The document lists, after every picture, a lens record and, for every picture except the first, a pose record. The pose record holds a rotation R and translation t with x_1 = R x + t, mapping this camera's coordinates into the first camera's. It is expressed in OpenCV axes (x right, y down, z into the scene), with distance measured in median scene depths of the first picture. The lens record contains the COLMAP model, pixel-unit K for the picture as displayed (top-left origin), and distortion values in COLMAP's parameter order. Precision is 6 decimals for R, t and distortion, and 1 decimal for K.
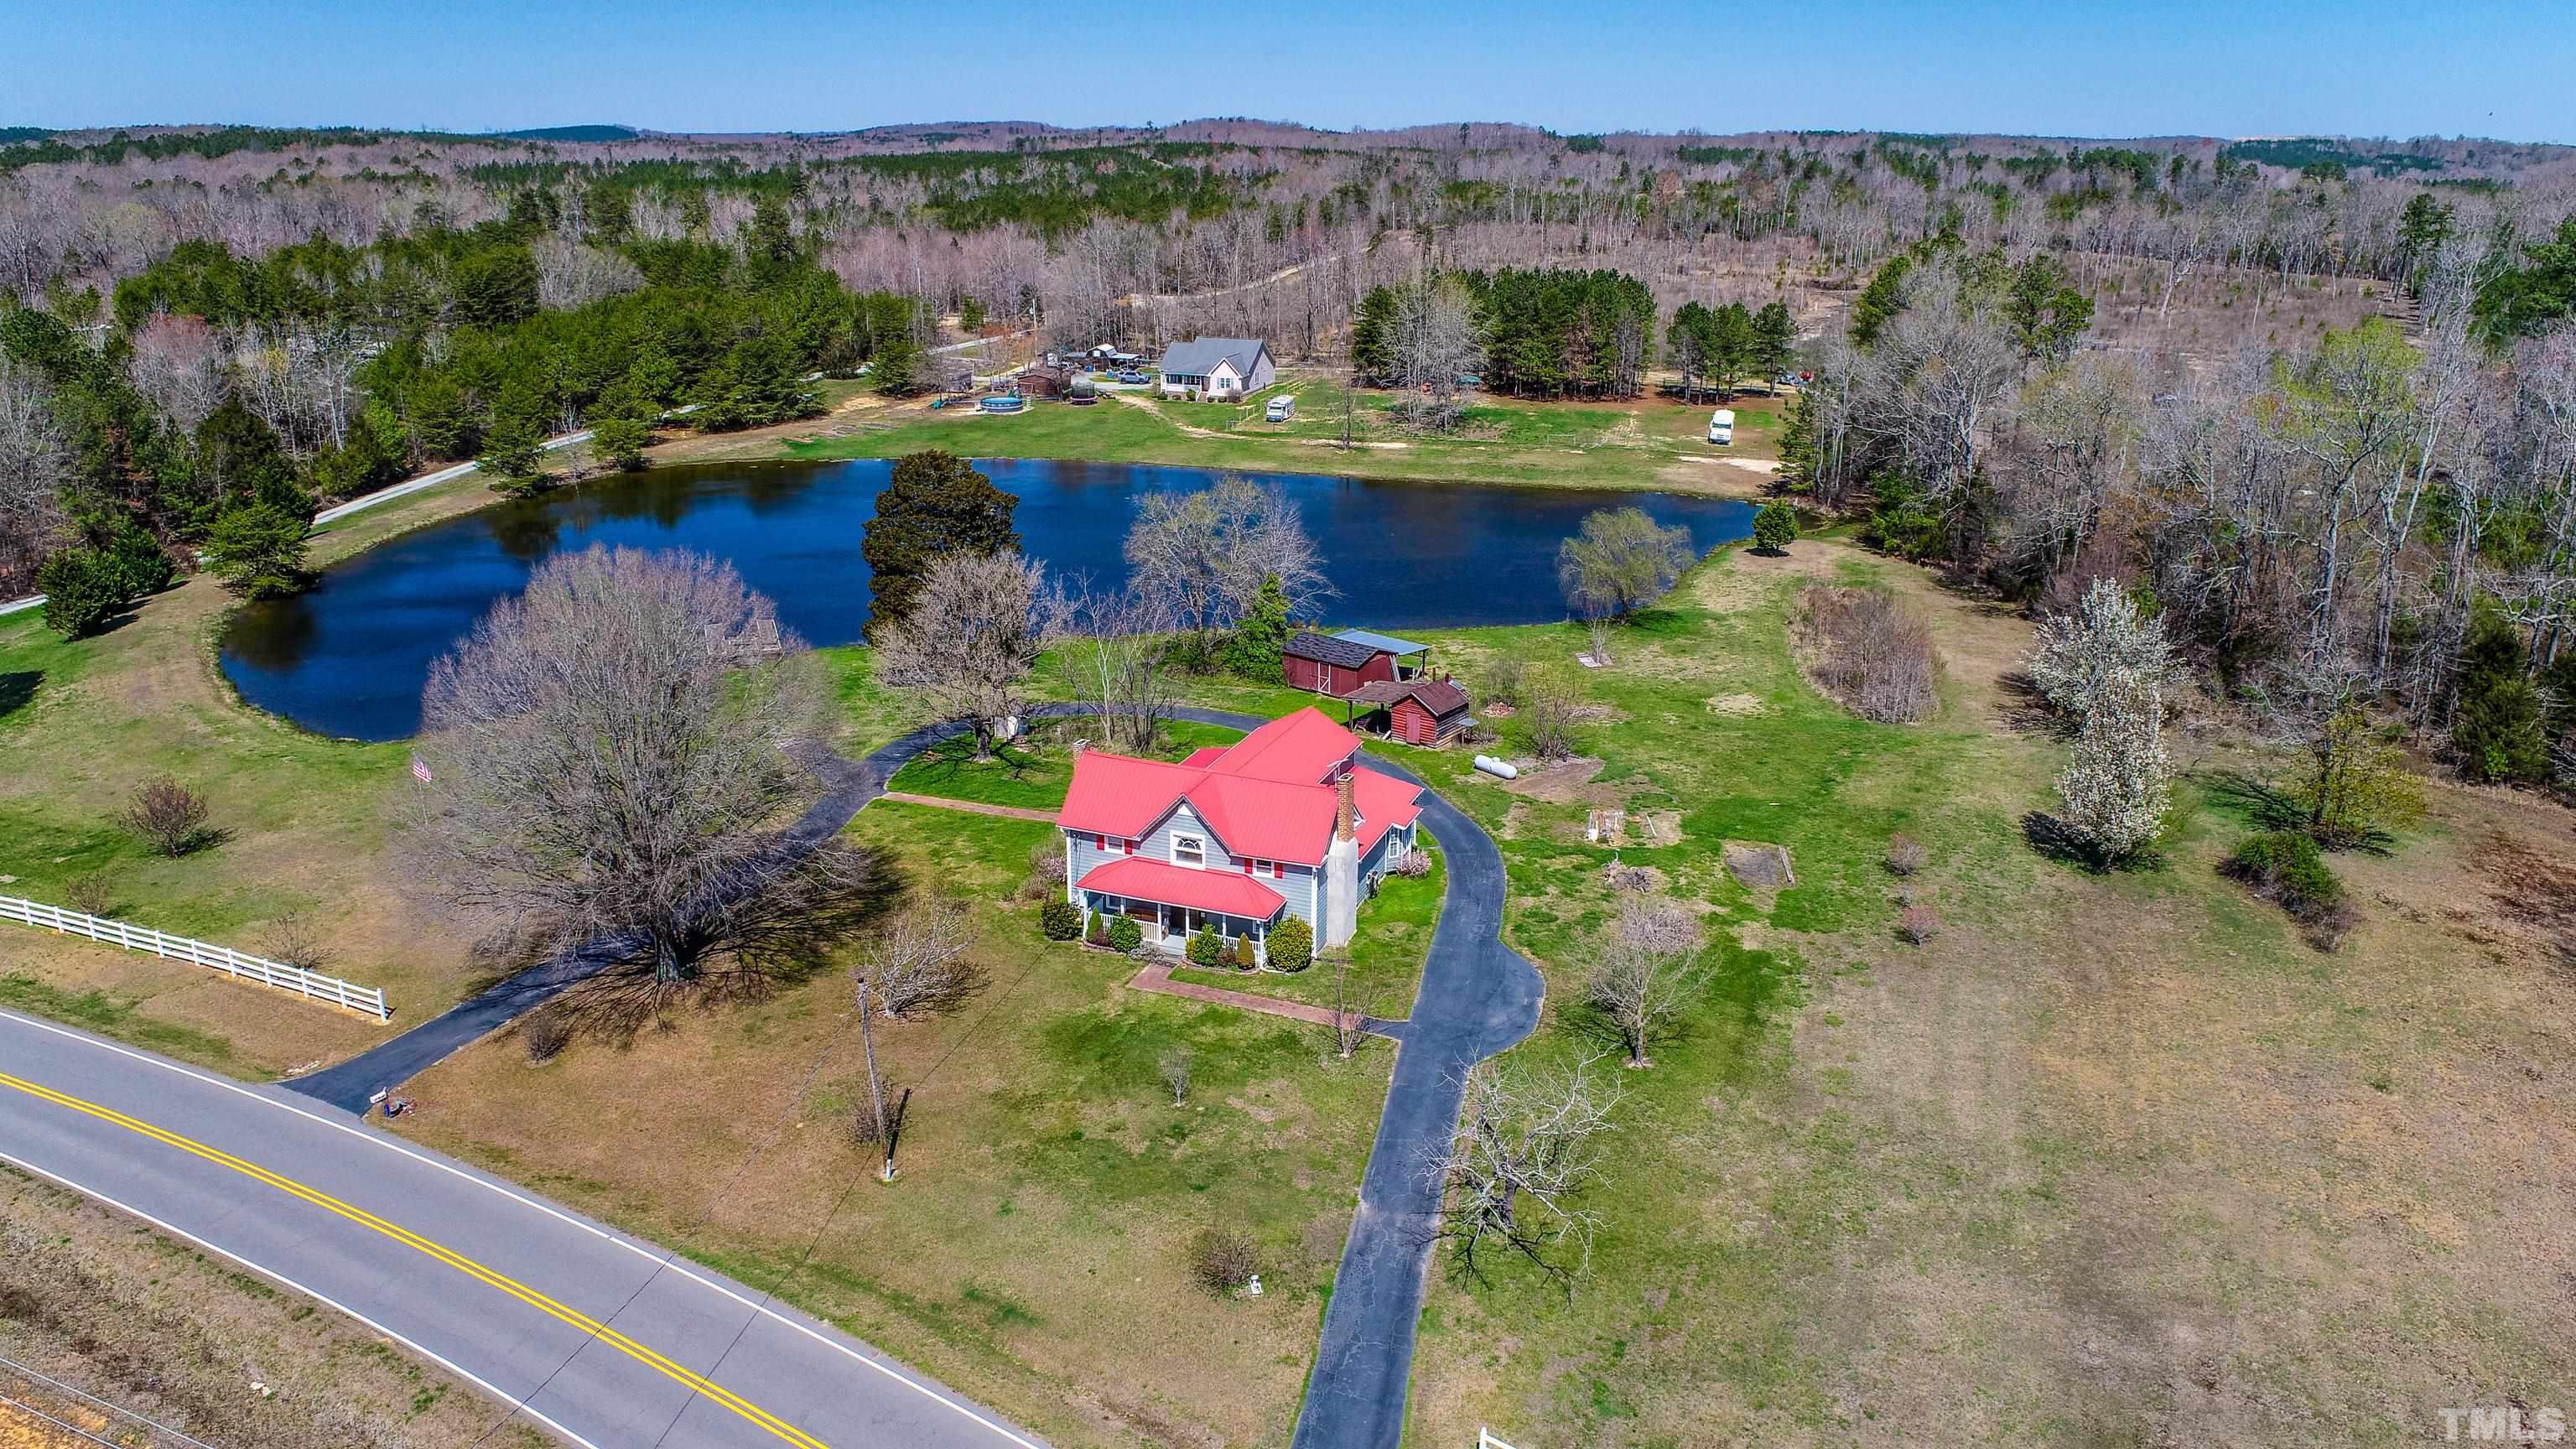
lens RADIAL K [[1742.7, 0, 1285.9], [0, 1742.7, 714.9], [0, 0, 1]] dist [-0.015381, 0.008238]
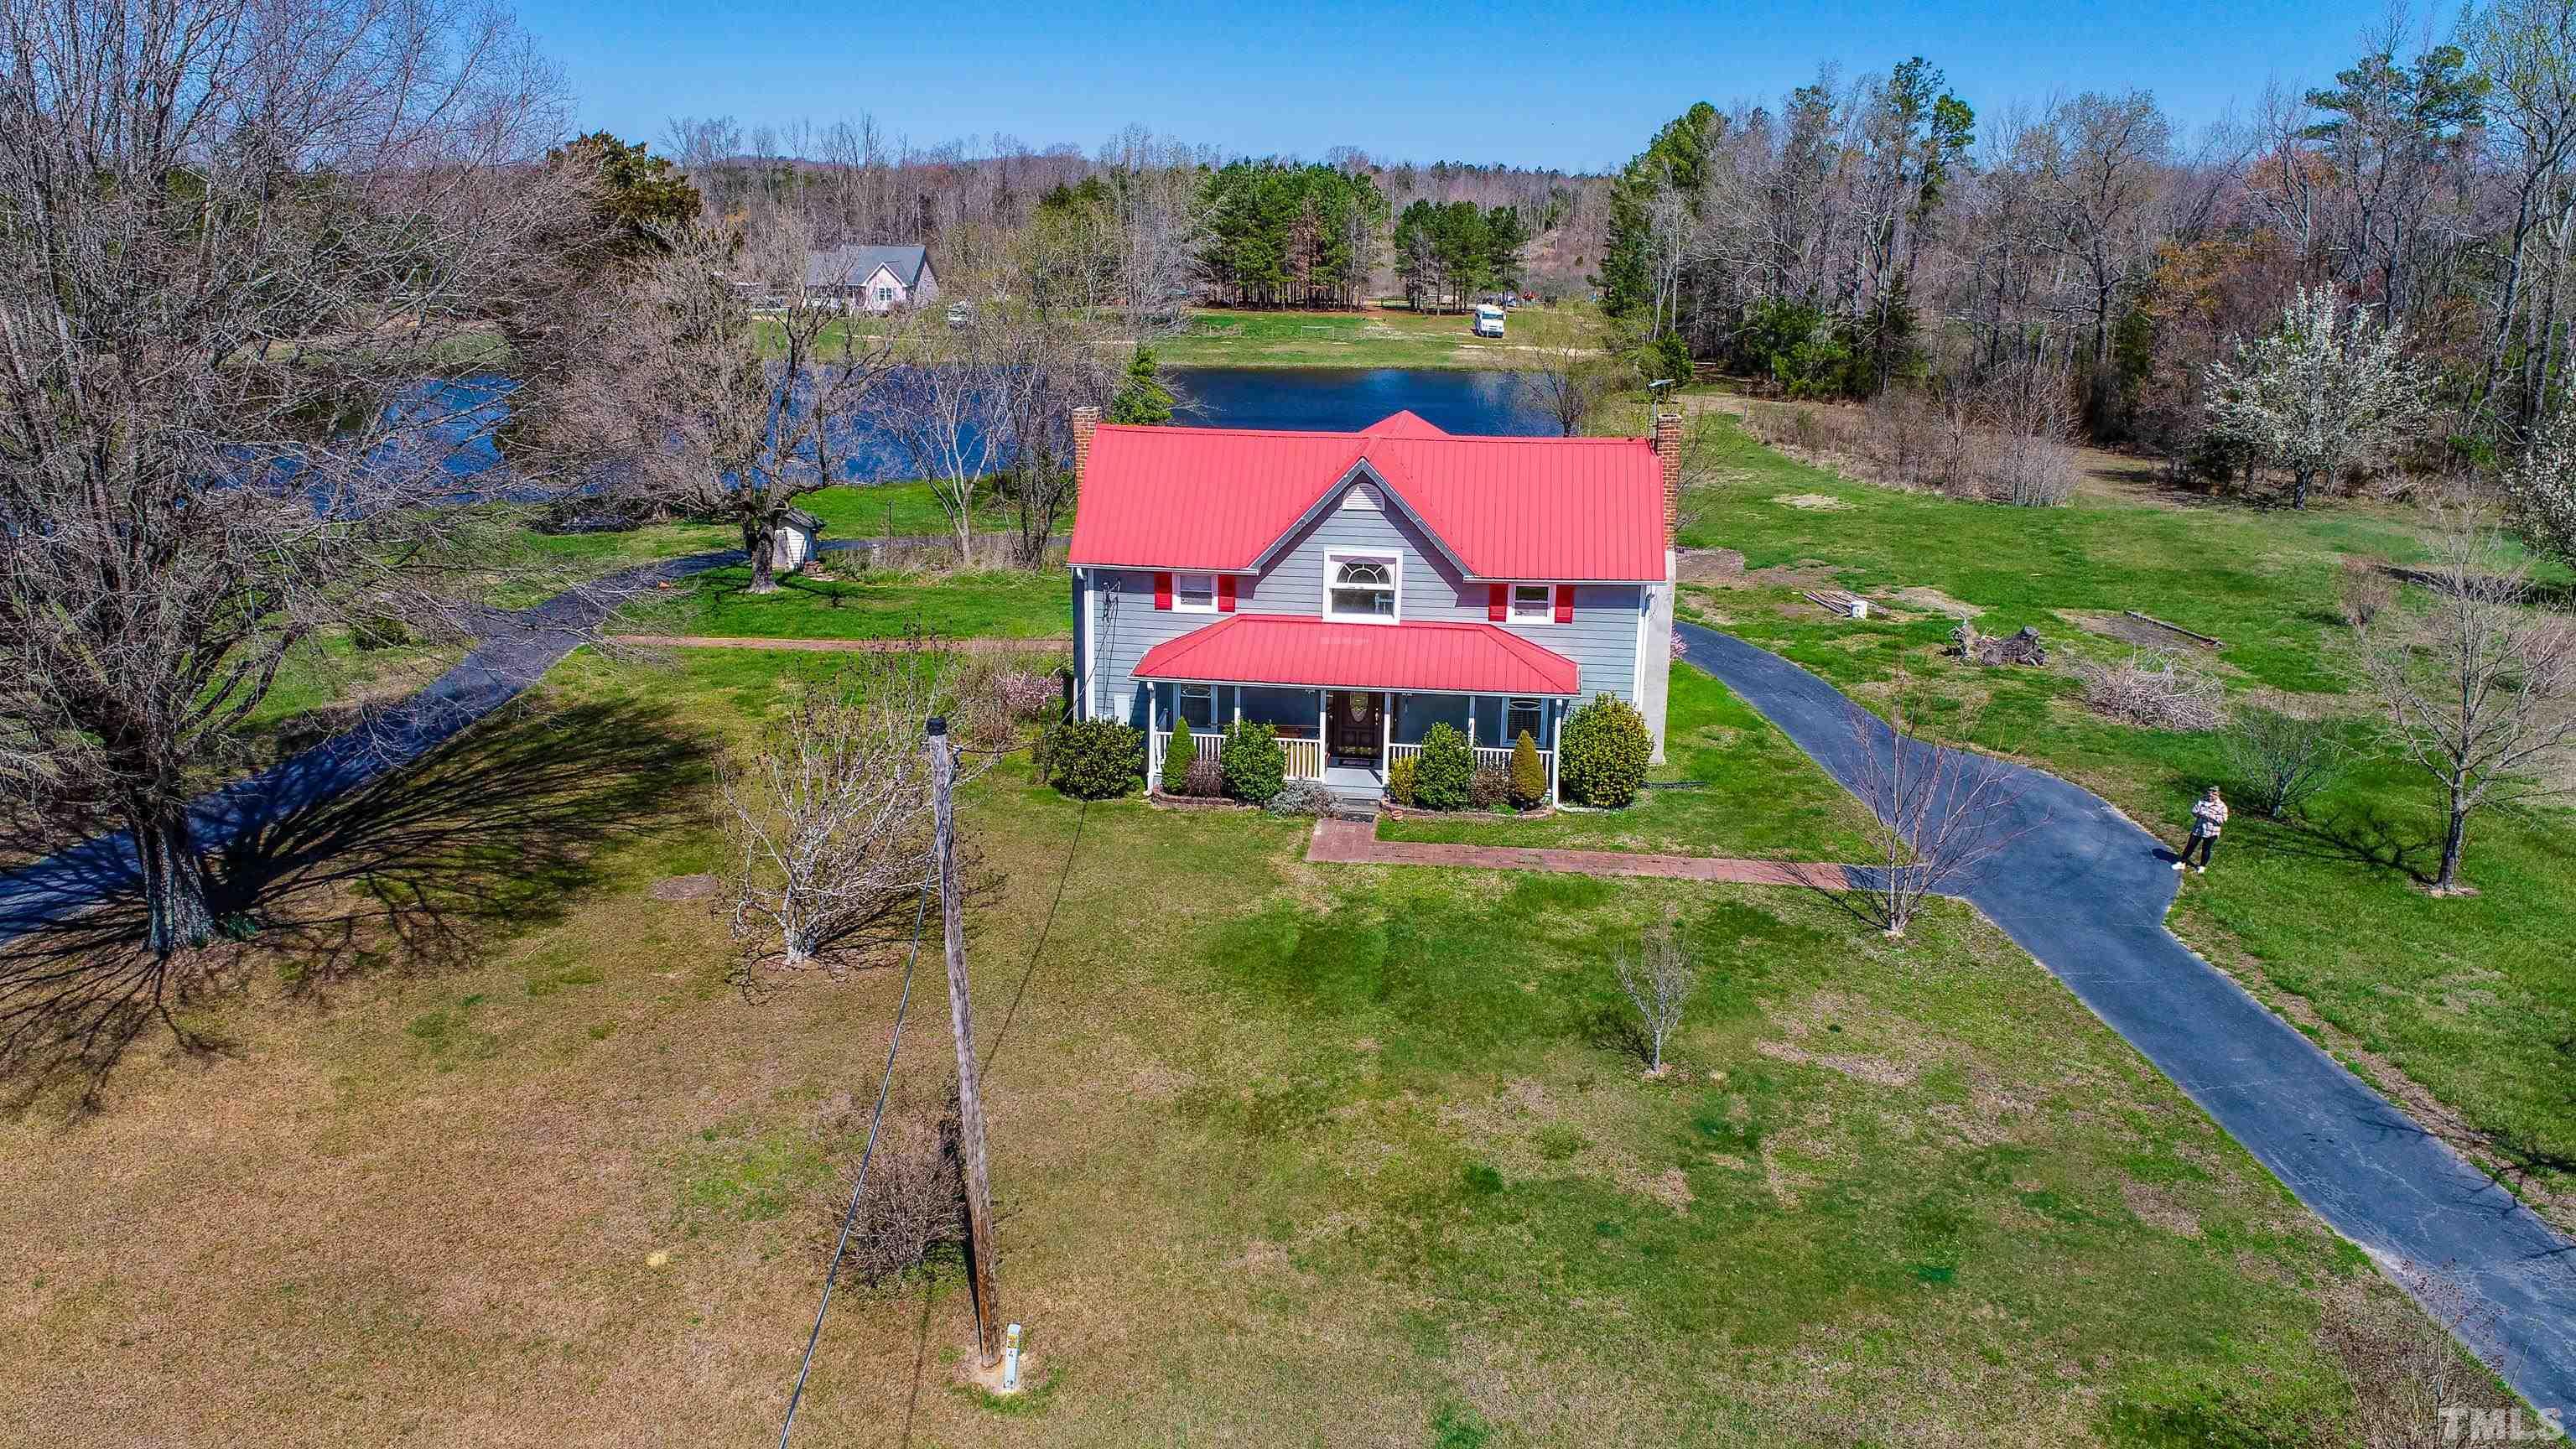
lens RADIAL K [[1742.7, 0, 1282.7], [0, 1742.7, 721.9], [0, 0, 1]] dist [-0.015381, 0.008238]
pose [[0.969132, -0.065454, 0.237695, -0.173698], [0.071847, 0.997247, -0.018323, 0.108875], [-0.235841, 0.034835, 0.971167, 0.474221]]
